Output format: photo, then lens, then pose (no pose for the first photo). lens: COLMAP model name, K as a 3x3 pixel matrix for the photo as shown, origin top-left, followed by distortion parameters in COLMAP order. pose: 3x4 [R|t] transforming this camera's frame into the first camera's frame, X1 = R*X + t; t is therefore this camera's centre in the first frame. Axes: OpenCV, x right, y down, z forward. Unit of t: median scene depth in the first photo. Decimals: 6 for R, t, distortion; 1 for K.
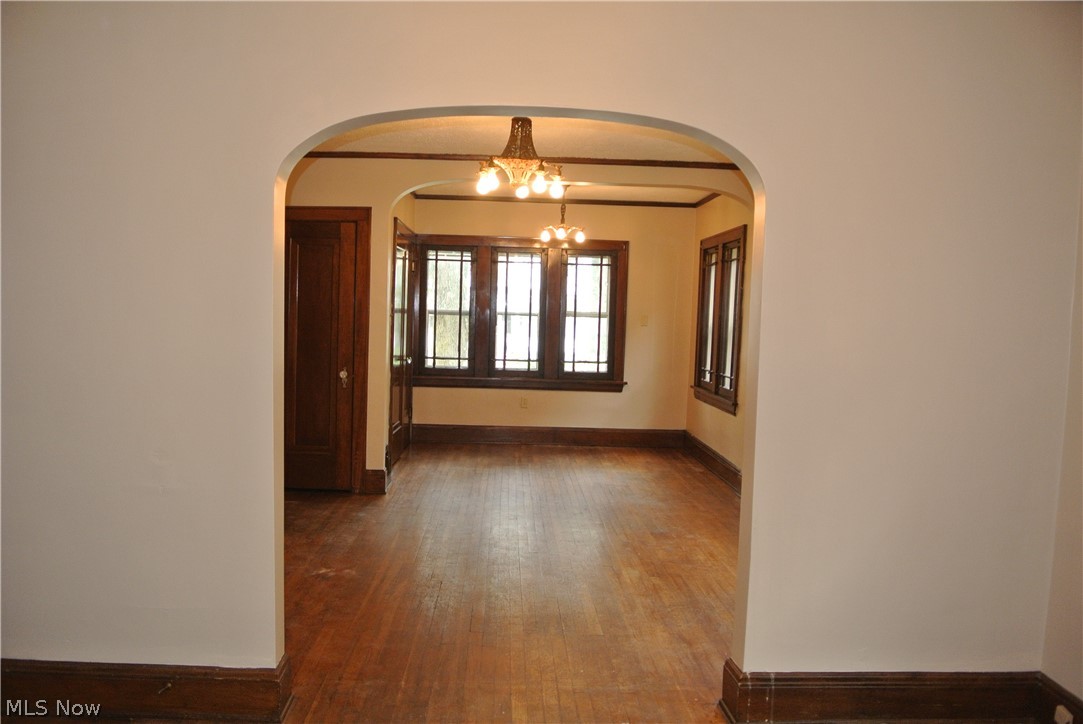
lens RADIAL K [[836.9, 0, 541.5], [0, 836.9, 362.0], [0, 0, 1]] dist [-0.088160, 0.038414]
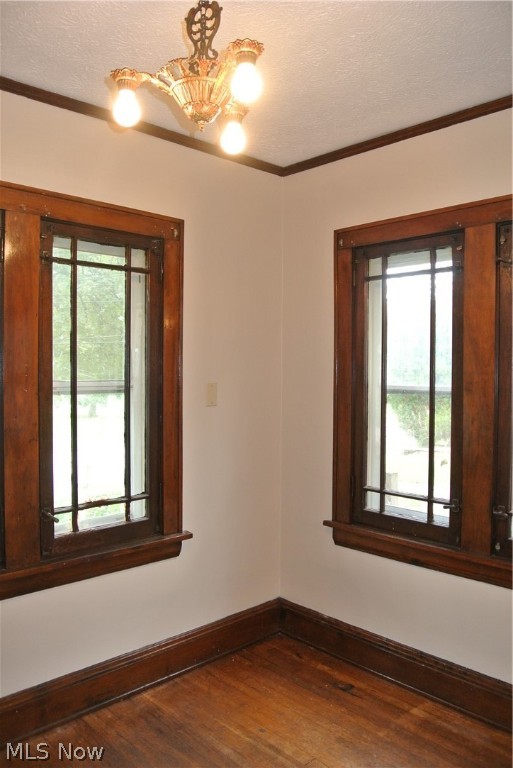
lens RADIAL K [[593.5, 0, 260.7], [0, 593.5, 374.5], [0, 0, 1]] dist [-0.088160, 0.038414]
pose [[0.746559, -0.031240, 0.664585, -0.094281], [0.059705, 0.998013, -0.020156, -0.063391], [-0.662635, 0.054727, 0.746940, 0.885019]]
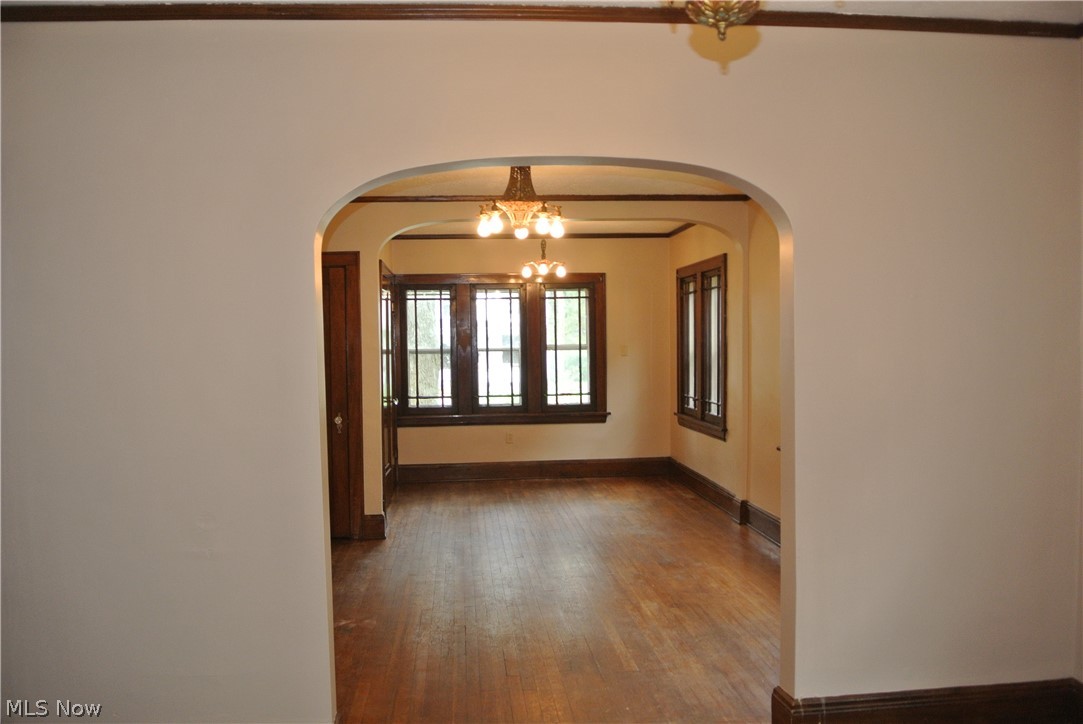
lens RADIAL K [[836.9, 0, 541.5], [0, 836.9, 362.0], [0, 0, 1]] dist [-0.088160, 0.038414]
pose [[0.997396, -0.045354, 0.056075, -0.041372], [0.047270, 0.998326, -0.033319, -0.008298], [-0.054470, 0.035883, 0.997870, -0.004036]]
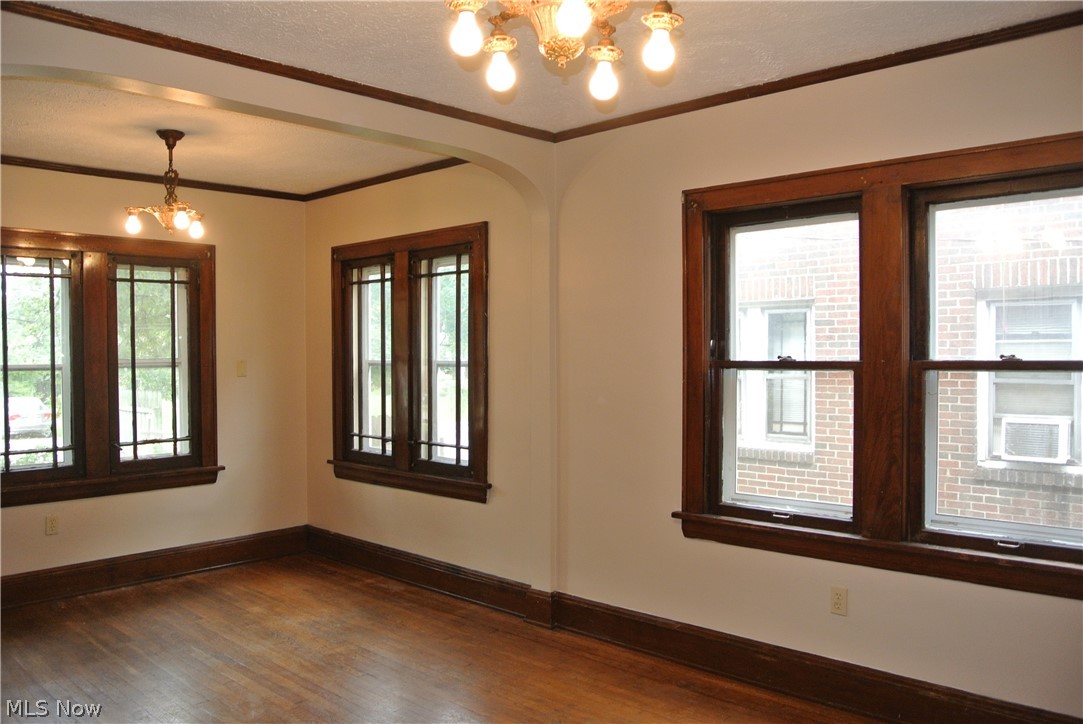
lens RADIAL K [[836.9, 0, 541.5], [0, 836.9, 362.0], [0, 0, 1]] dist [-0.088160, 0.038414]
pose [[0.712202, -0.045809, 0.700479, -0.196091], [0.072831, 0.997305, -0.008830, -0.038419], [-0.698187, 0.057306, 0.713619, 0.456075]]
